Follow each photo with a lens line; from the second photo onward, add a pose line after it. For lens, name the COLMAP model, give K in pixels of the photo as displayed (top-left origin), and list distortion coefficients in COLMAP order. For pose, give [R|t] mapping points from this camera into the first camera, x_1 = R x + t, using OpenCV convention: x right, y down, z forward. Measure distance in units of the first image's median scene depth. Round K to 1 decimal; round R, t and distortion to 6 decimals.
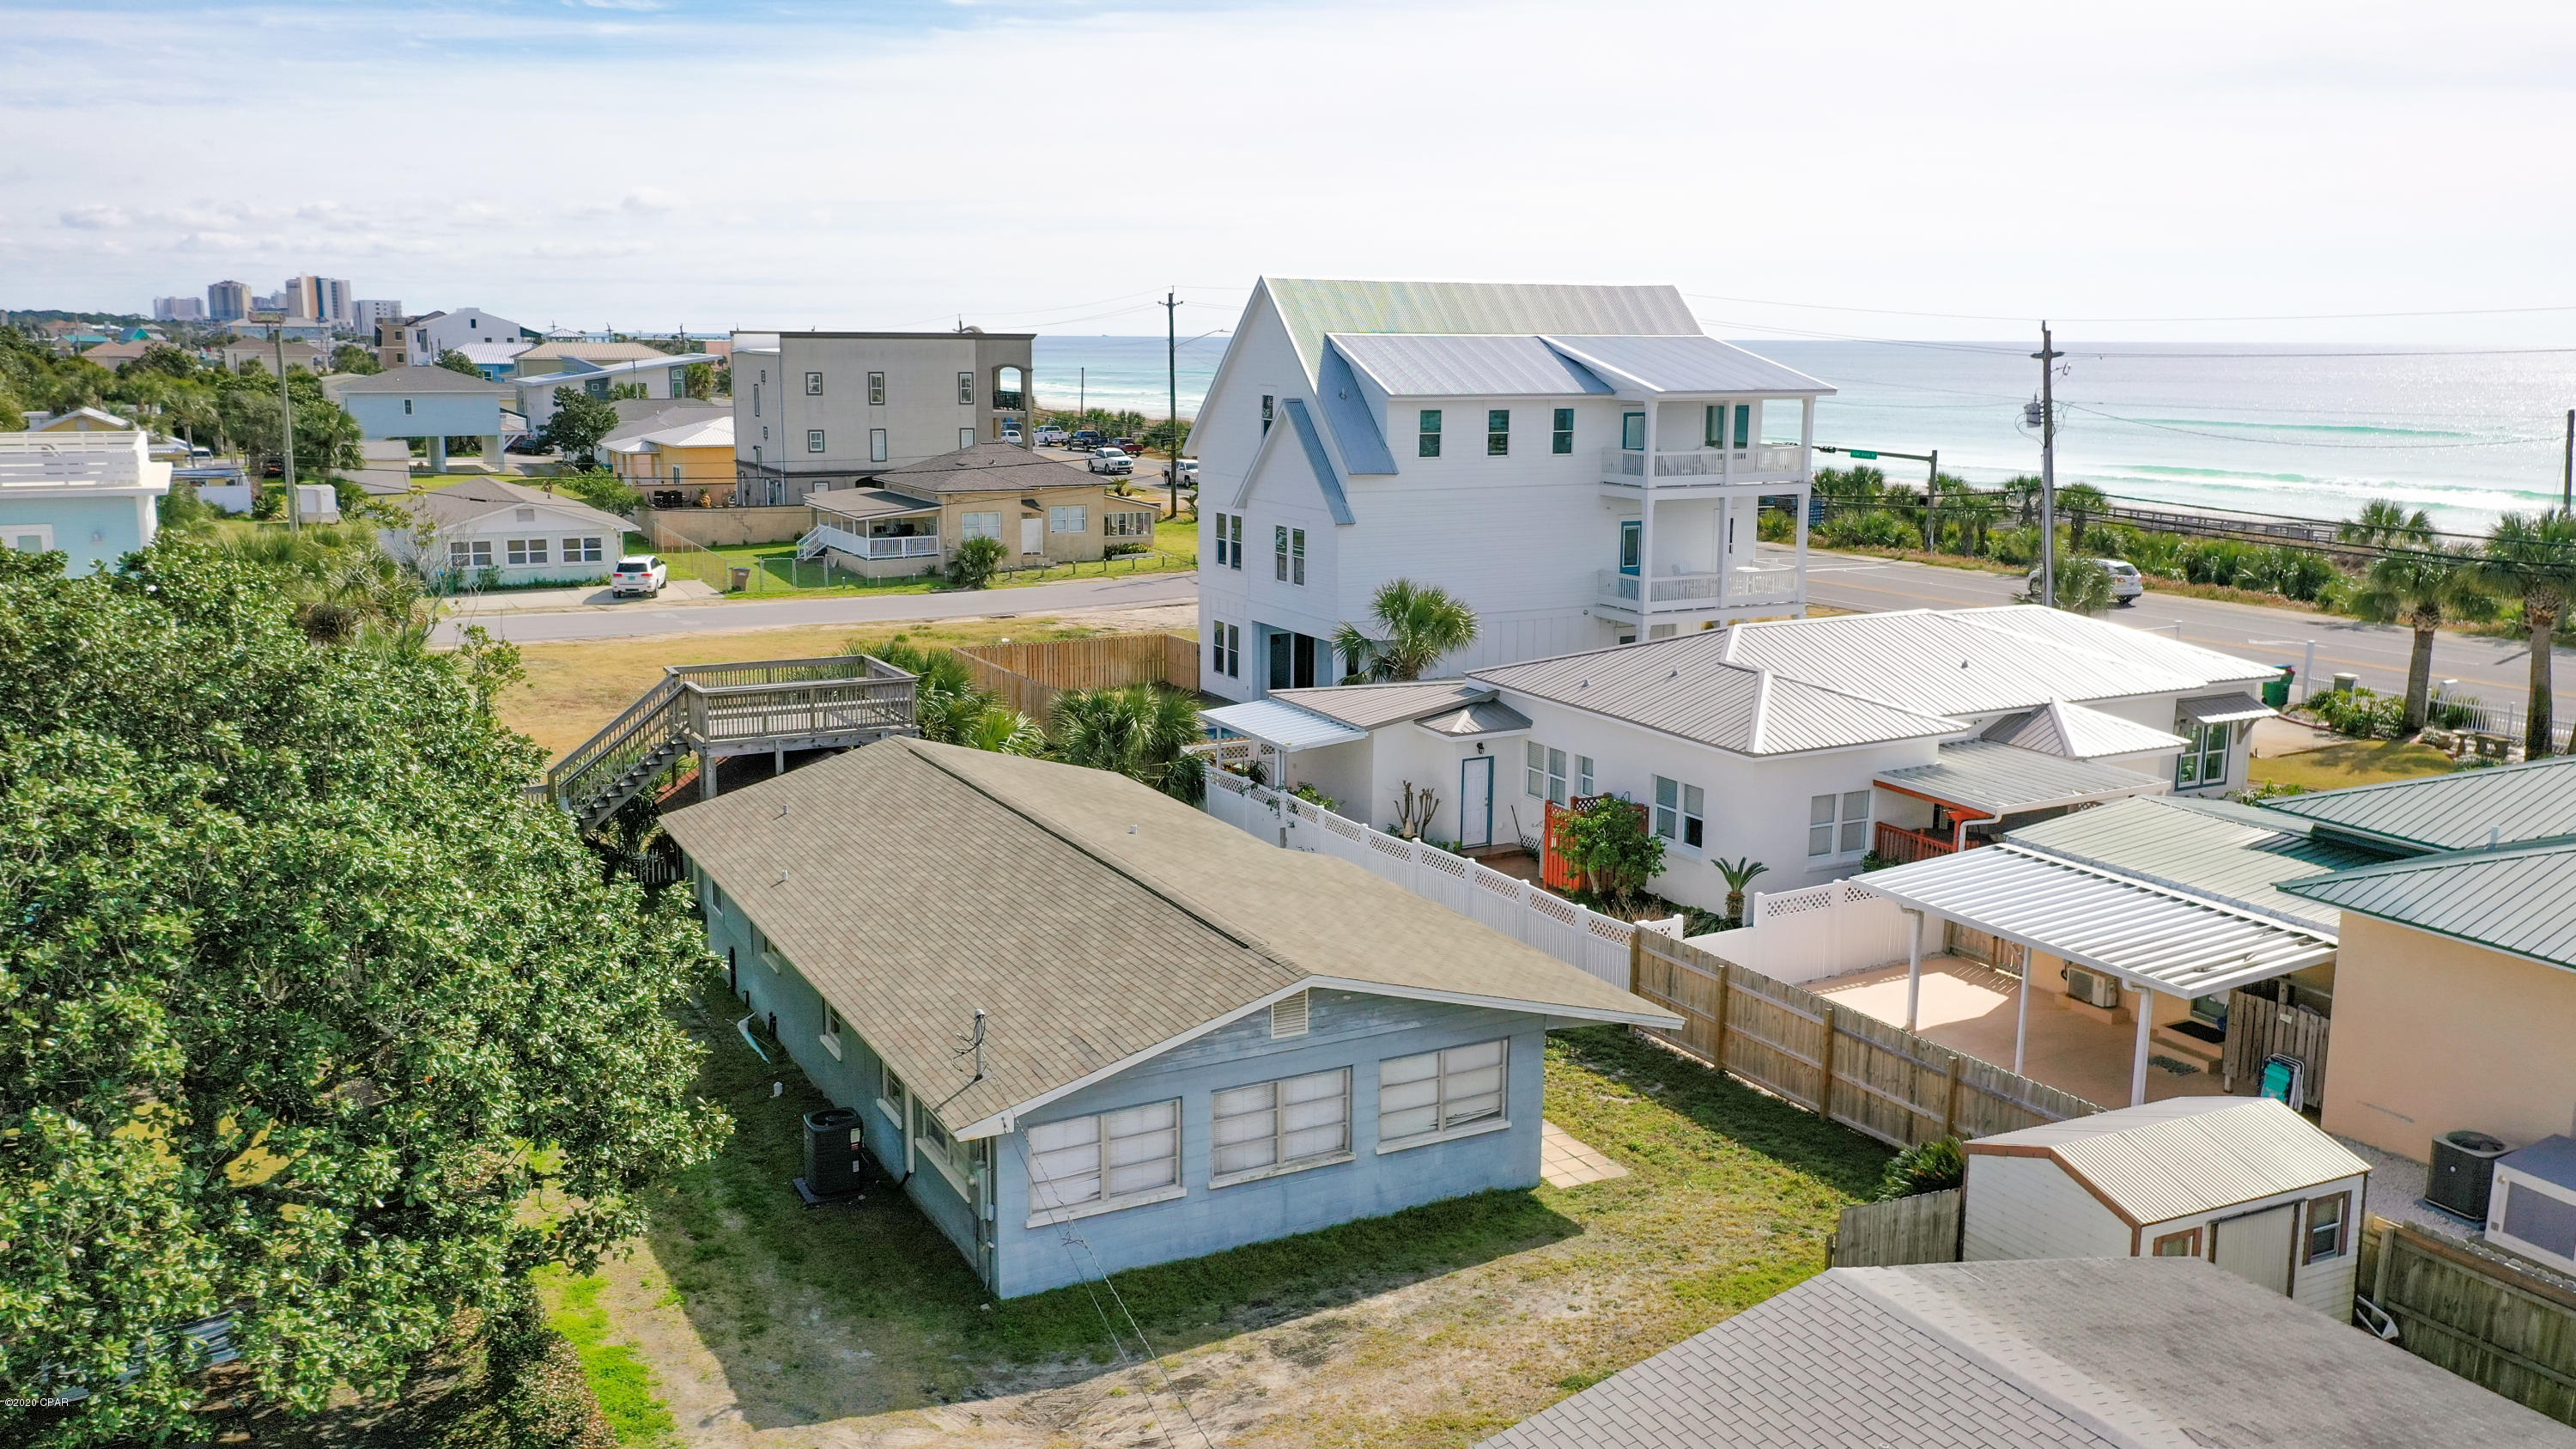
lens RADIAL K [[2024.9, 0, 1288.0], [0, 2024.9, 724.5], [0, 0, 1]] dist [0.005346, 0.002052]
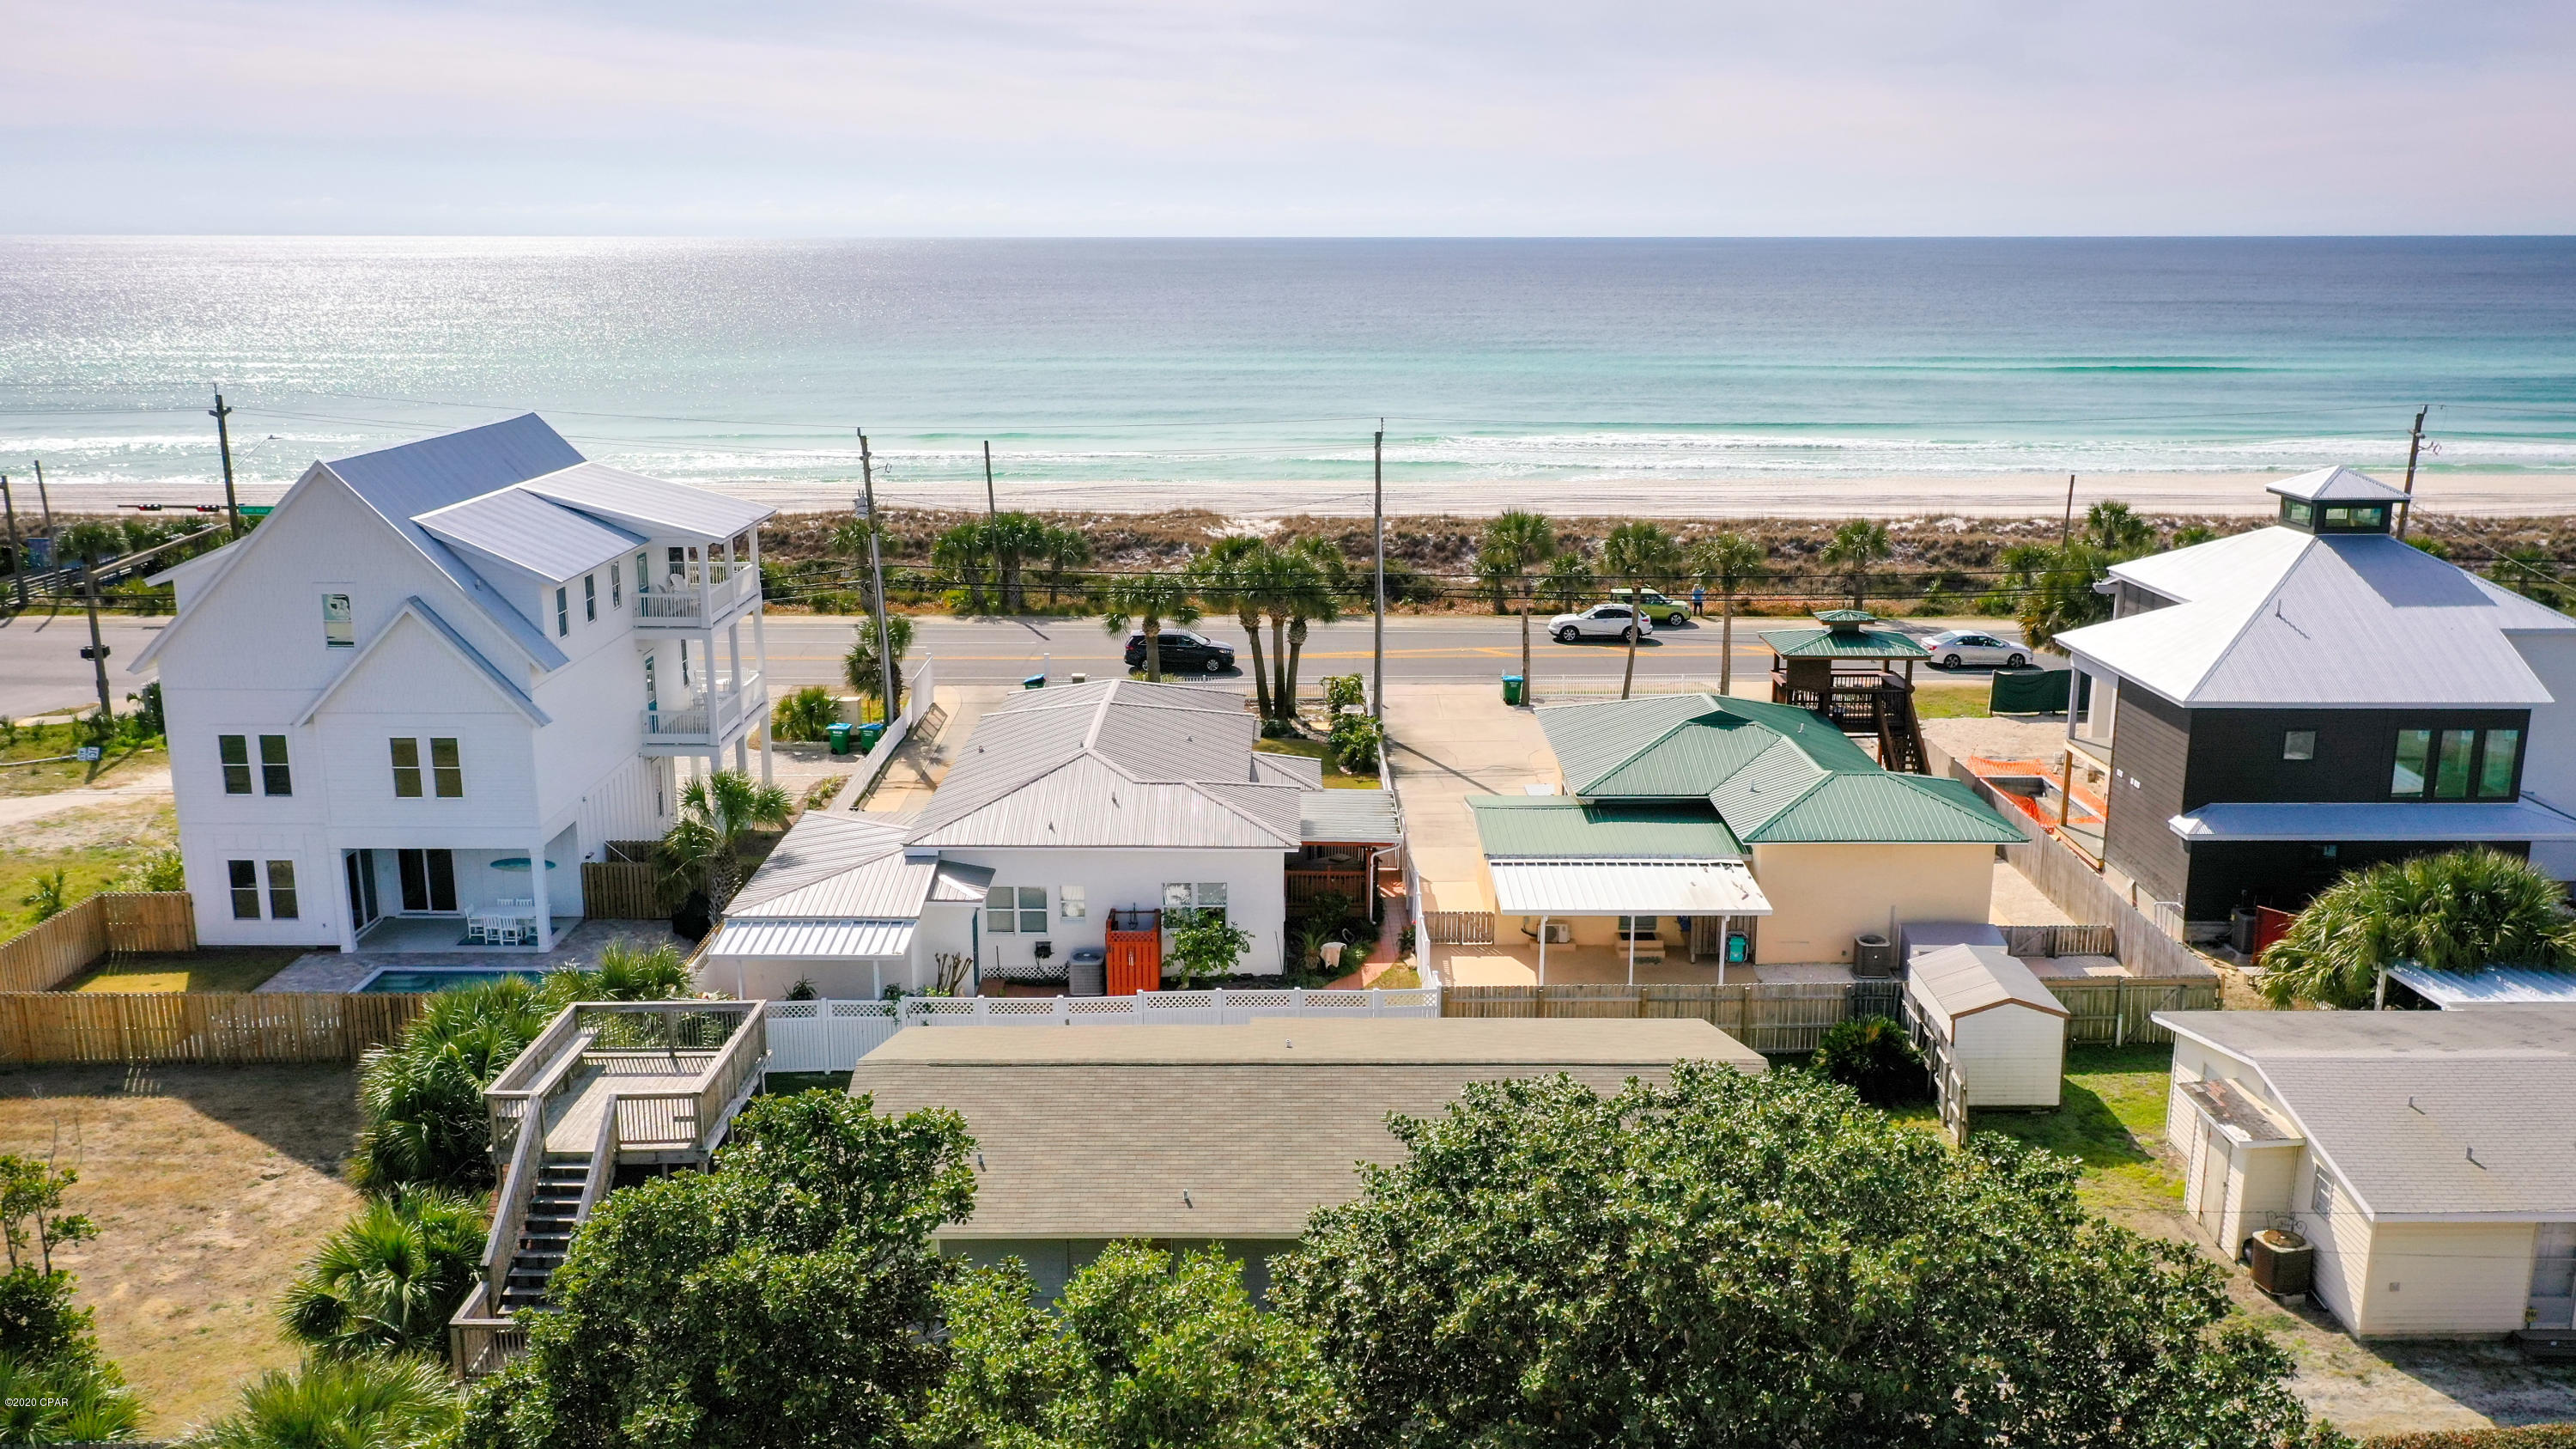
lens RADIAL K [[2066.5, 0, 1288.0], [0, 2066.5, 724.5], [0, 0, 1]] dist [0.005554, 0.010508]
pose [[0.464706, -0.209835, 0.860242, -0.958538], [0.164261, 0.975081, 0.149113, -0.277972], [-0.870096, 0.072010, 0.487594, 0.341626]]
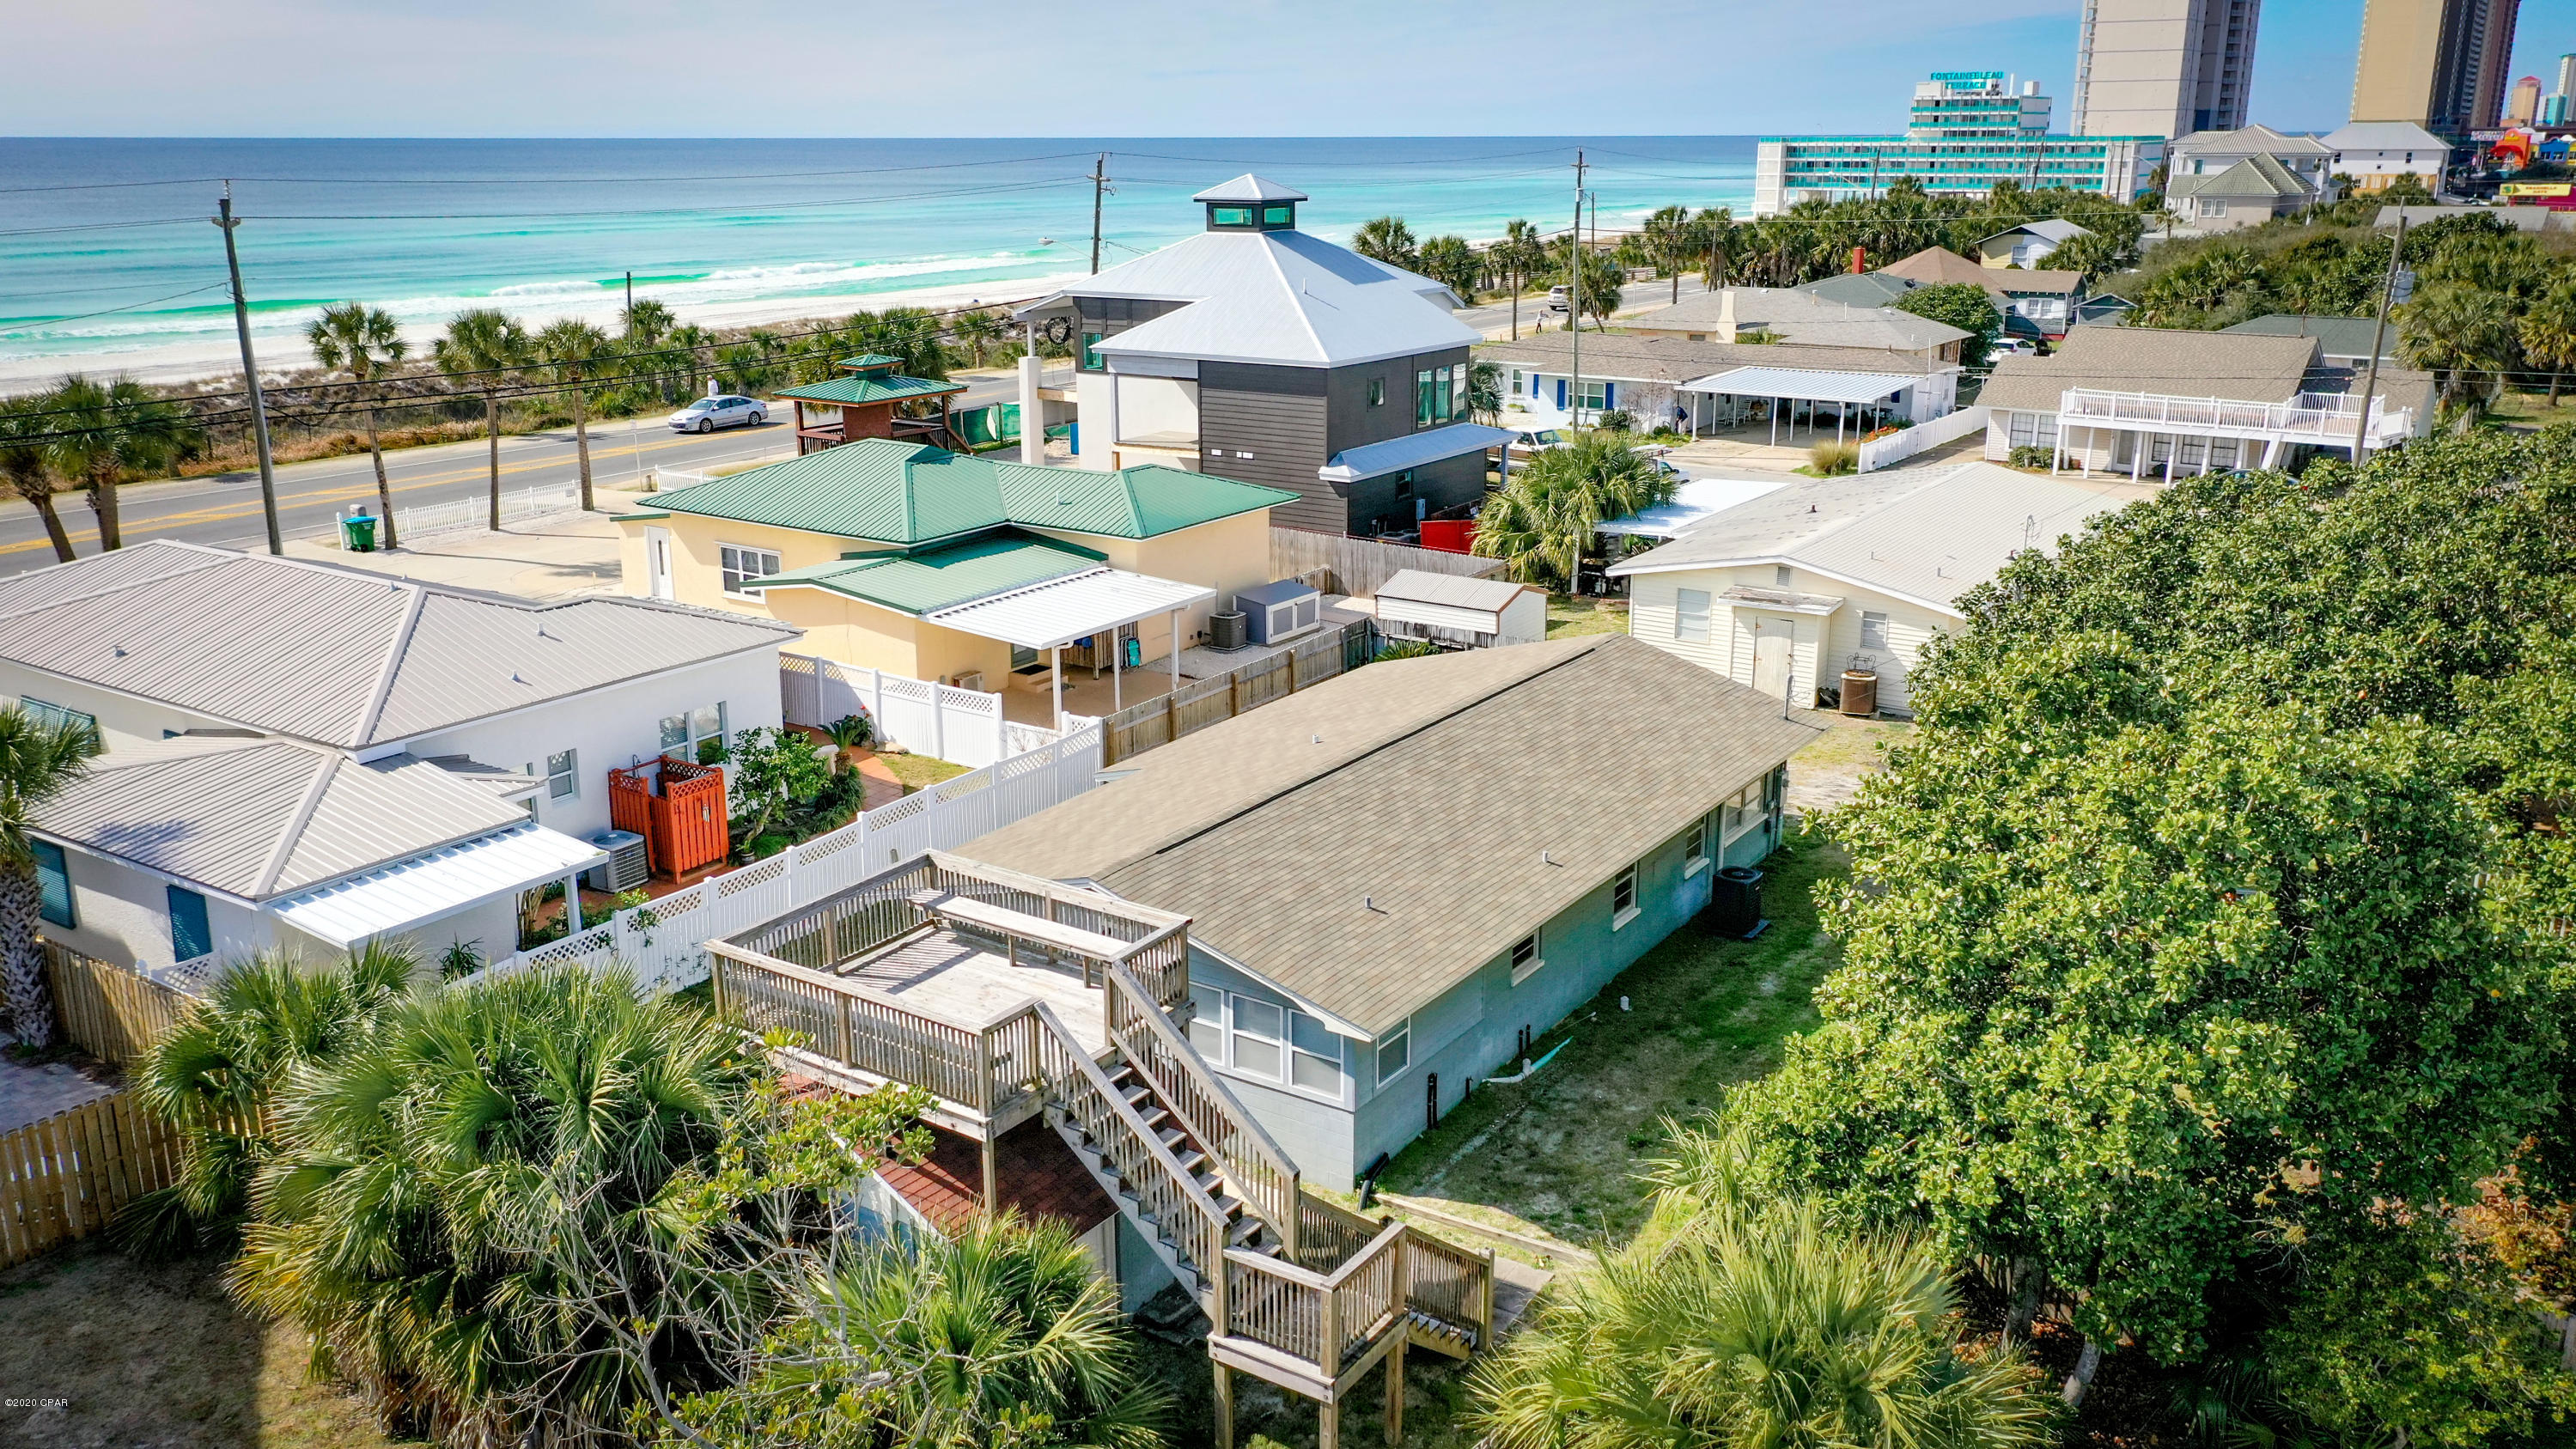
lens RADIAL K [[2043.4, 0, 1284.8], [0, 2043.4, 720.4], [0, 0, 1]] dist [0.011407, 0.002535]
pose [[-0.477592, -0.246512, 0.843290, -0.855950], [0.160510, 0.919196, 0.359605, -0.305716], [-0.863795, 0.307101, -0.399433, 1.261865]]
